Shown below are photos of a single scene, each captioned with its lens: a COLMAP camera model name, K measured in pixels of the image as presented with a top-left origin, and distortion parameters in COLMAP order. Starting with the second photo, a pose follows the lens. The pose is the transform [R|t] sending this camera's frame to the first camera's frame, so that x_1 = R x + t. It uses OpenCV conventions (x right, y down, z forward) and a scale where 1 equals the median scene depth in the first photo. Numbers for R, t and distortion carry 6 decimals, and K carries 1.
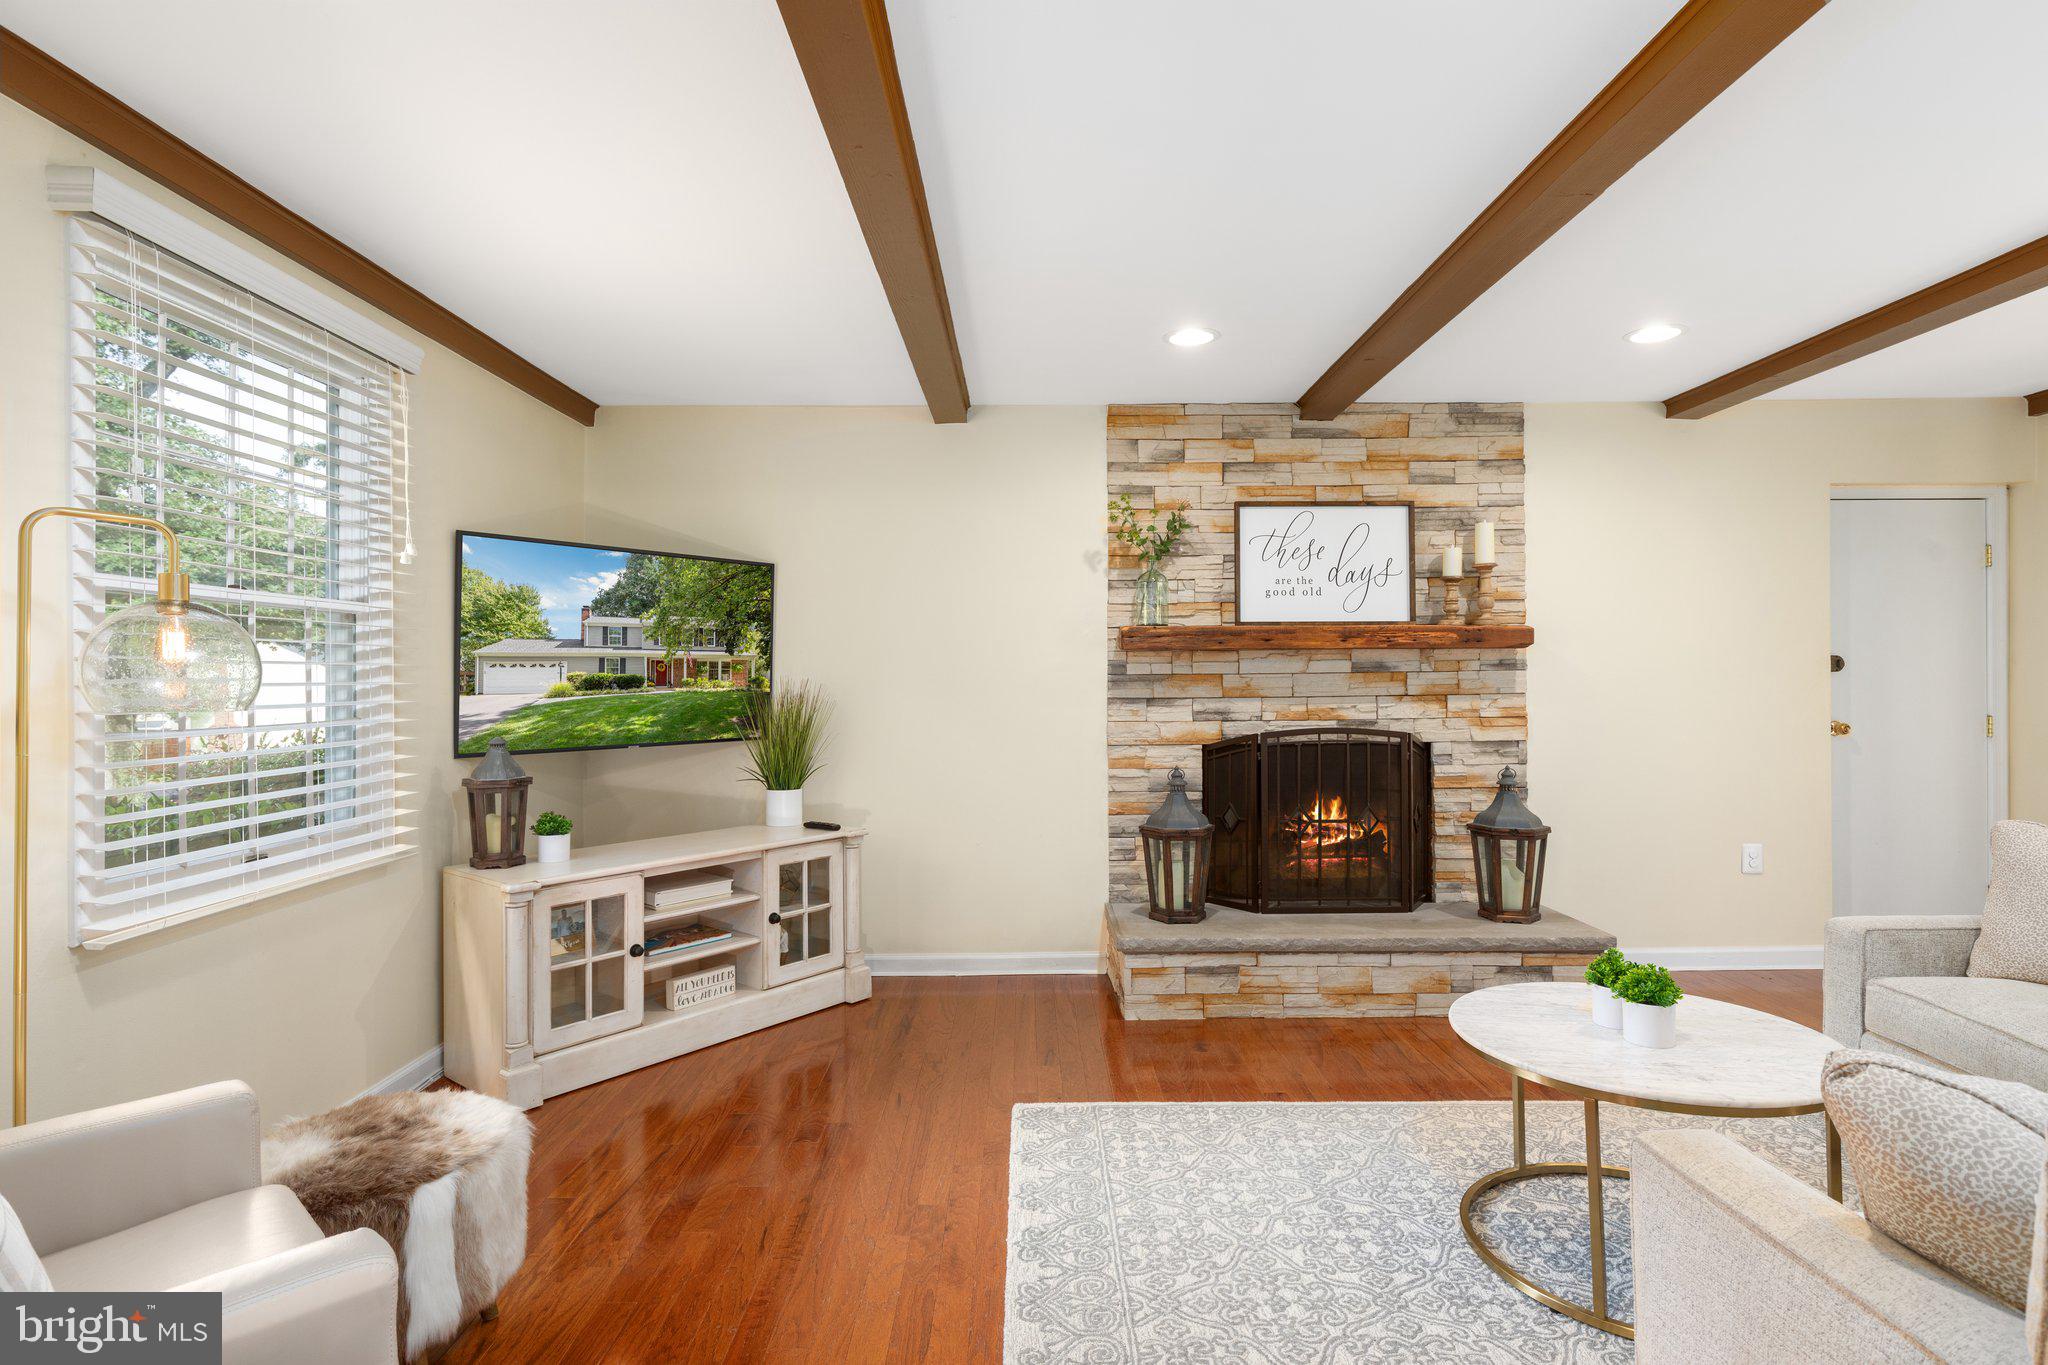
lens RADIAL K [[1069.5, 0, 1012.1], [0, 1069.5, 683.0], [0, 0, 1]] dist [0.015127, 0.001394]
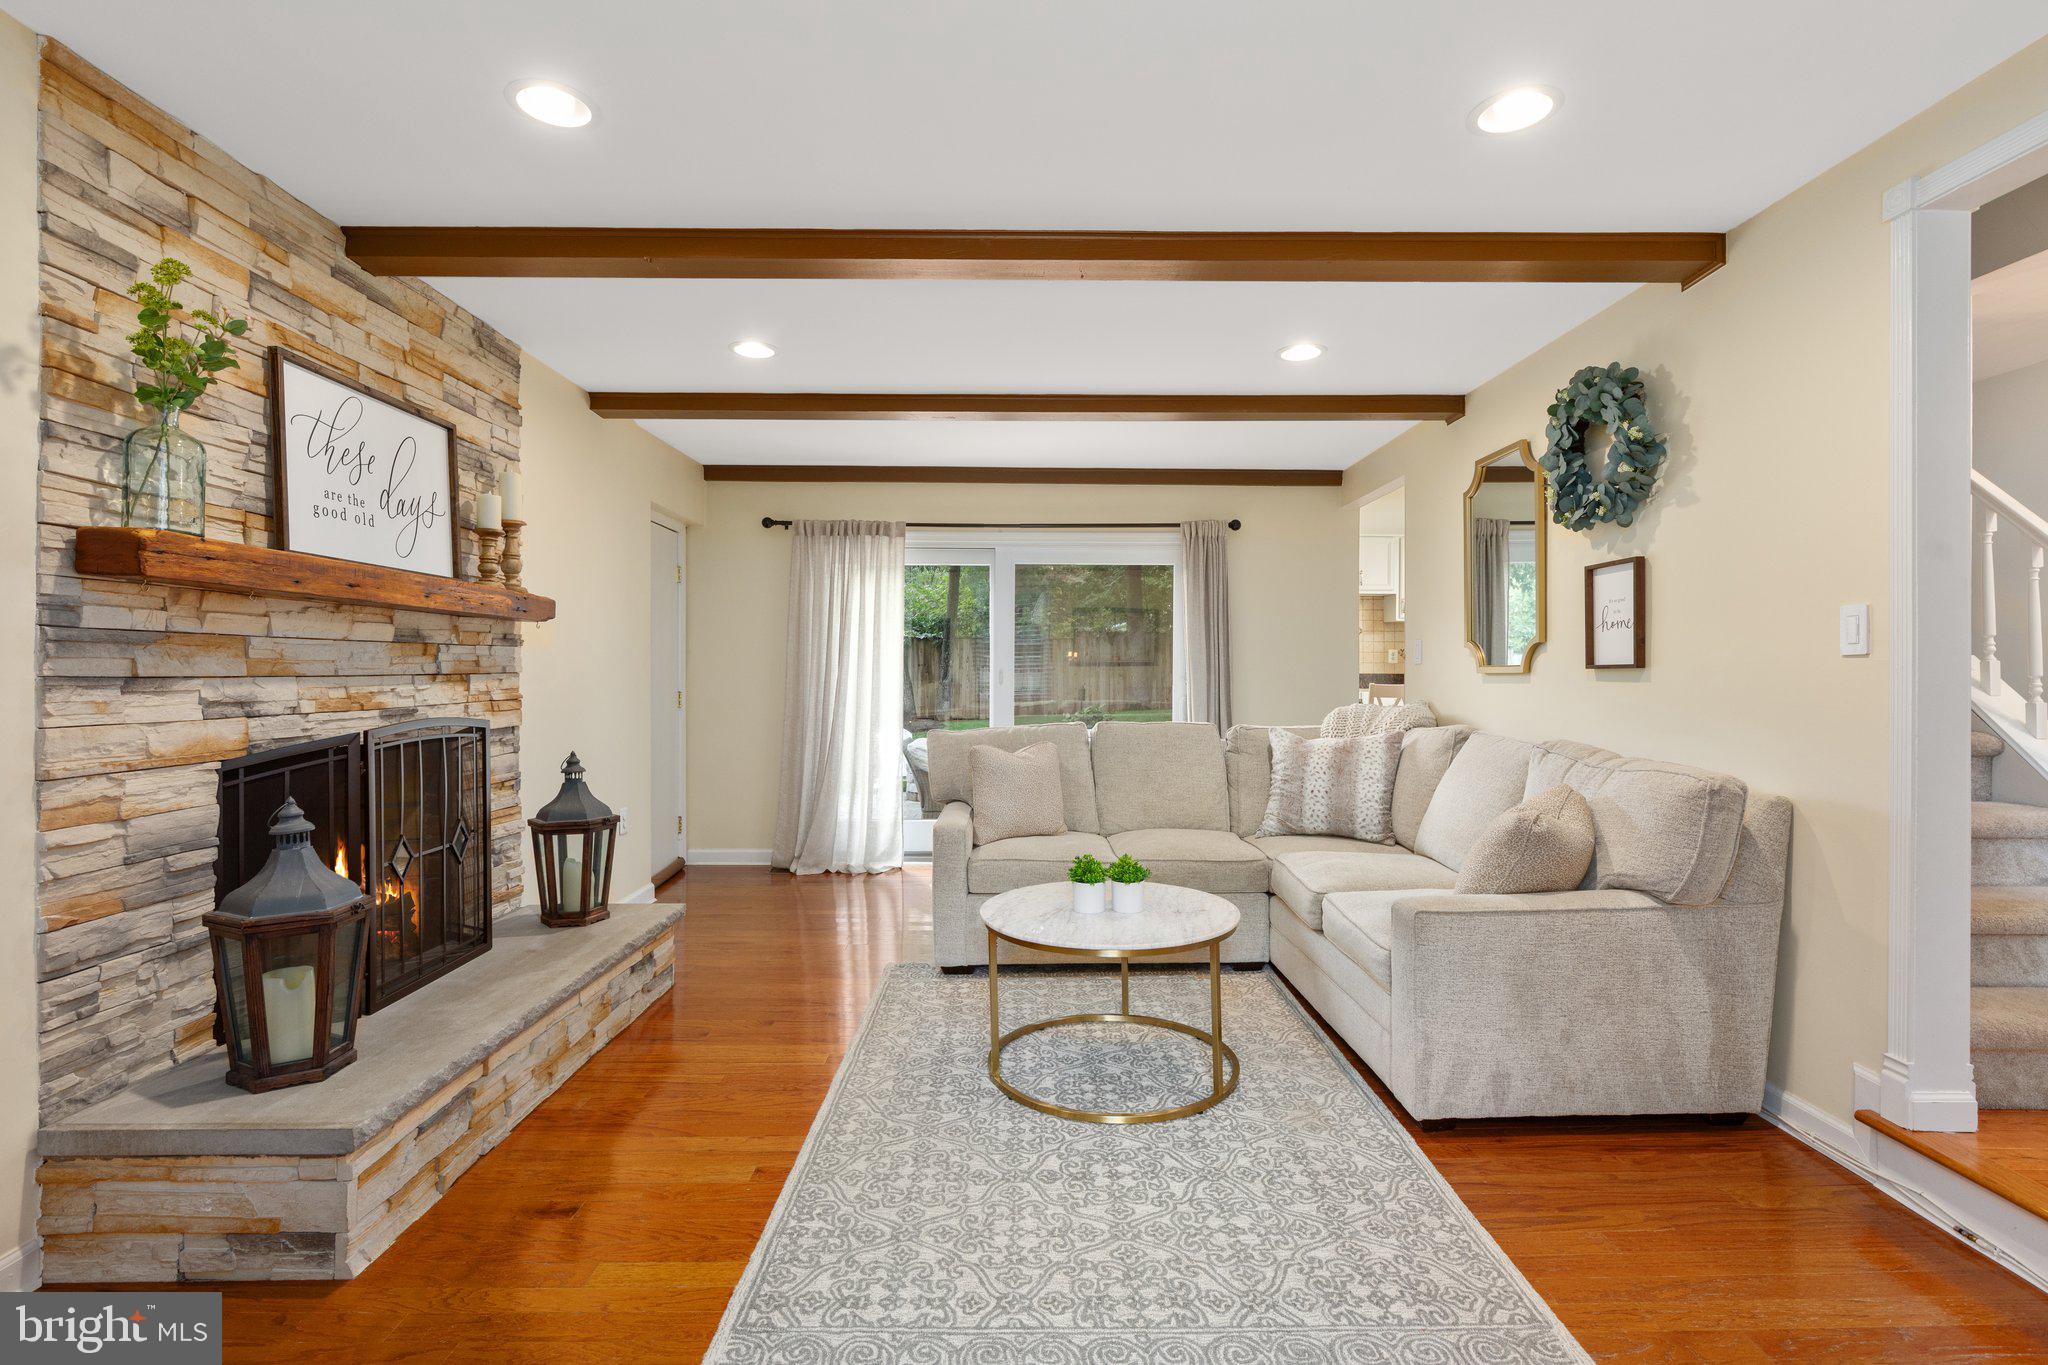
lens RADIAL K [[958.9, 0, 1070.9], [0, 958.9, 666.5], [0, 0, 1]] dist [0.006055, 0.000984]
pose [[-0.036736, 0.013706, 0.999231, -0.338152], [0.005199, 0.999895, -0.013524, 0.017616], [-0.999311, 0.004699, -0.036803, 0.578084]]
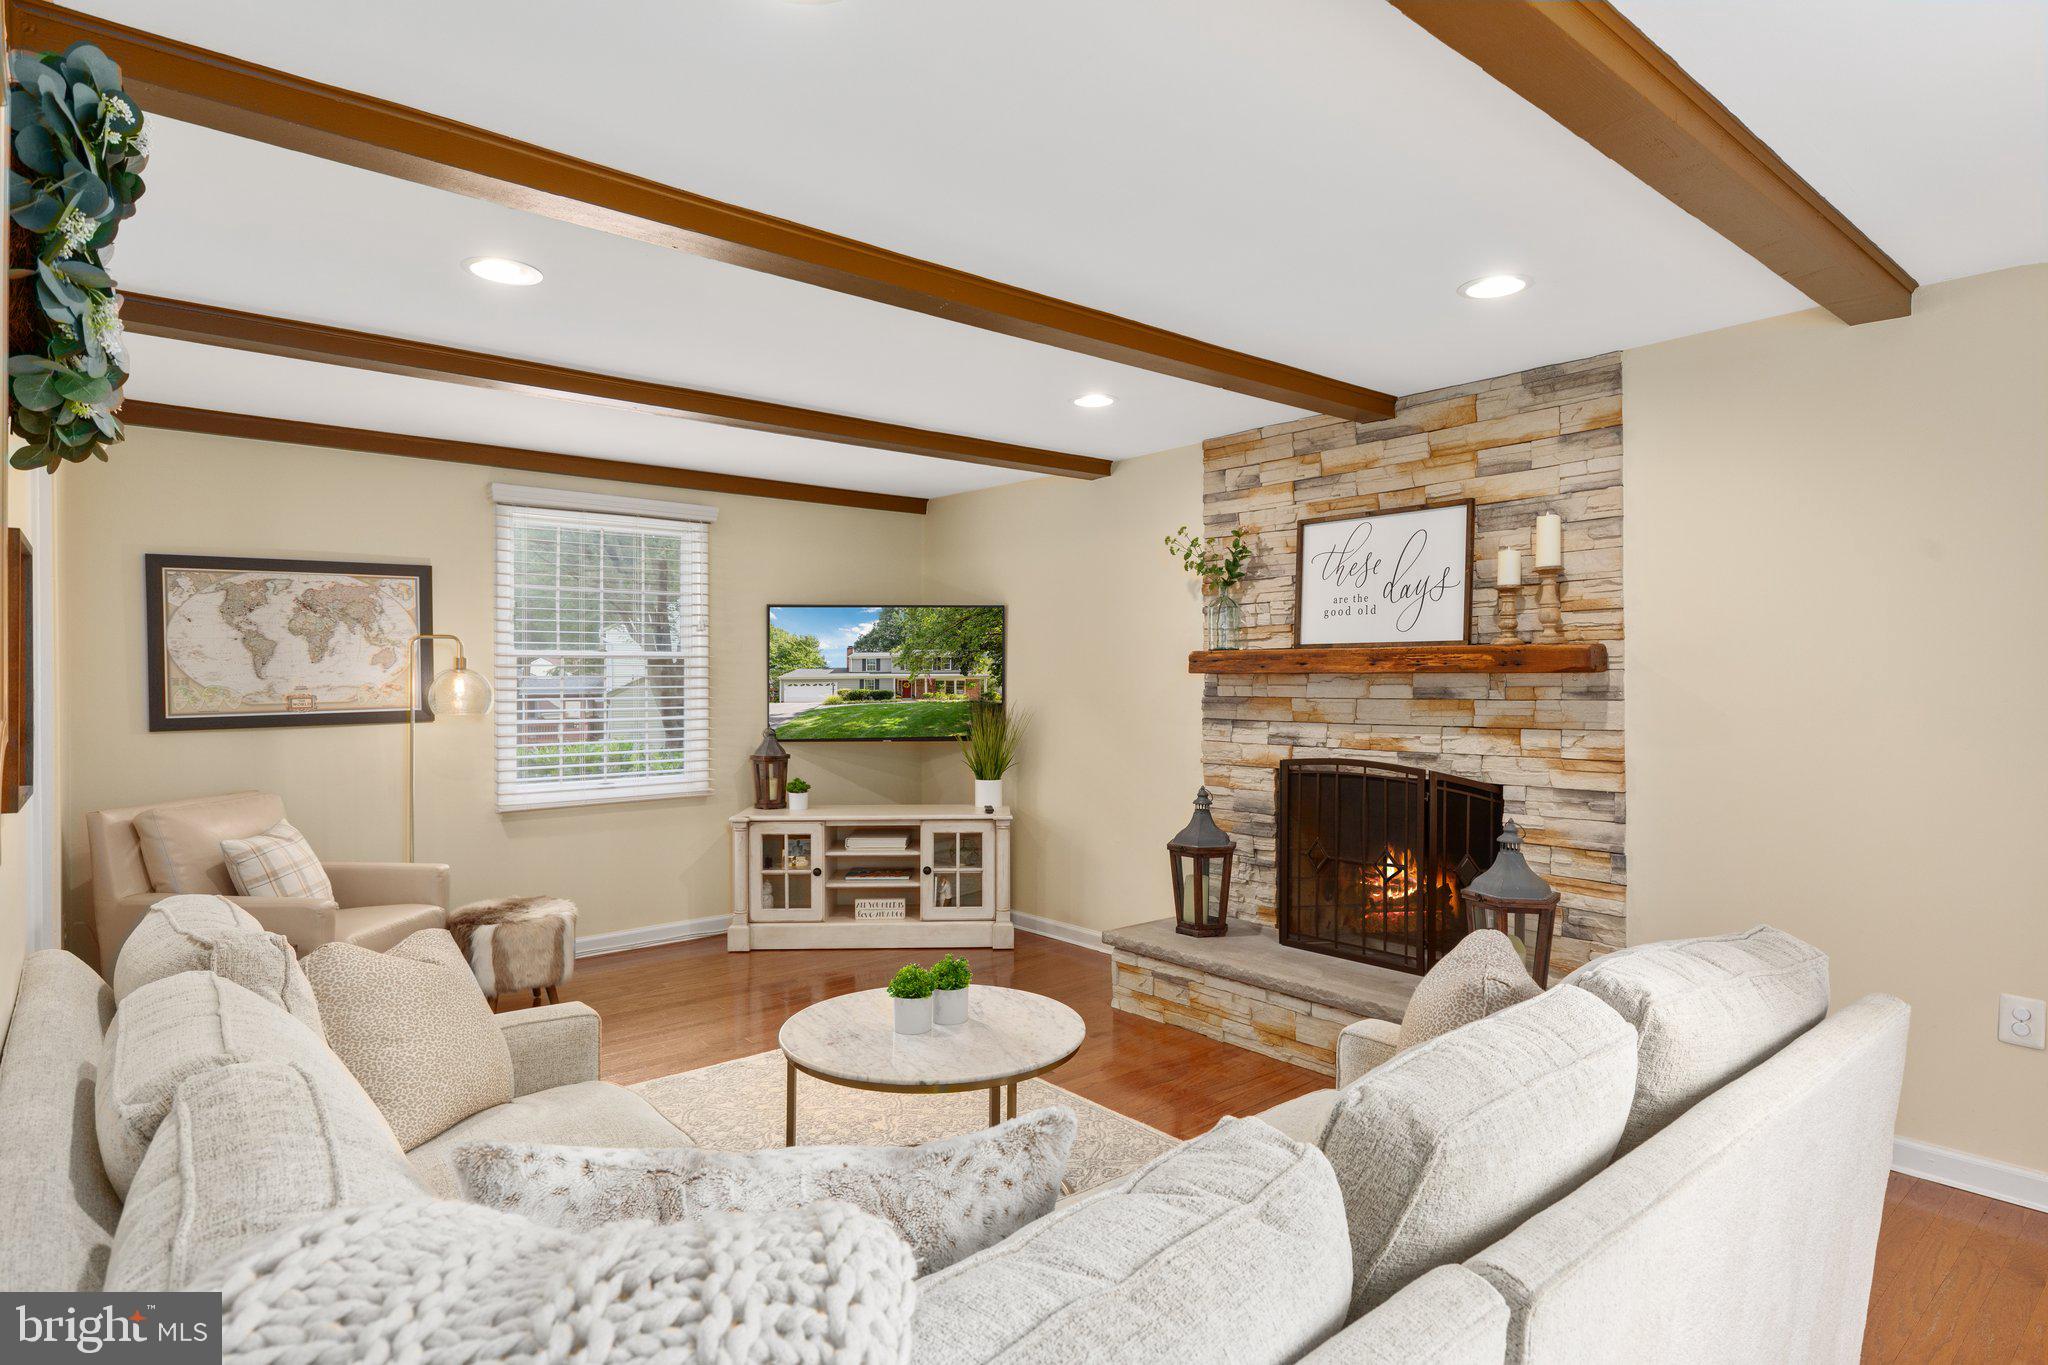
lens RADIAL K [[1137.6, 0, 1013.5], [0, 1137.6, 672.1], [0, 0, 1]] dist [0.020677, 0.000092]
pose [[0.619649, 0.005093, -0.784862, 0.857331], [0.000904, 0.999974, 0.007202, -0.039397], [0.784878, -0.005172, 0.619628, 0.156388]]
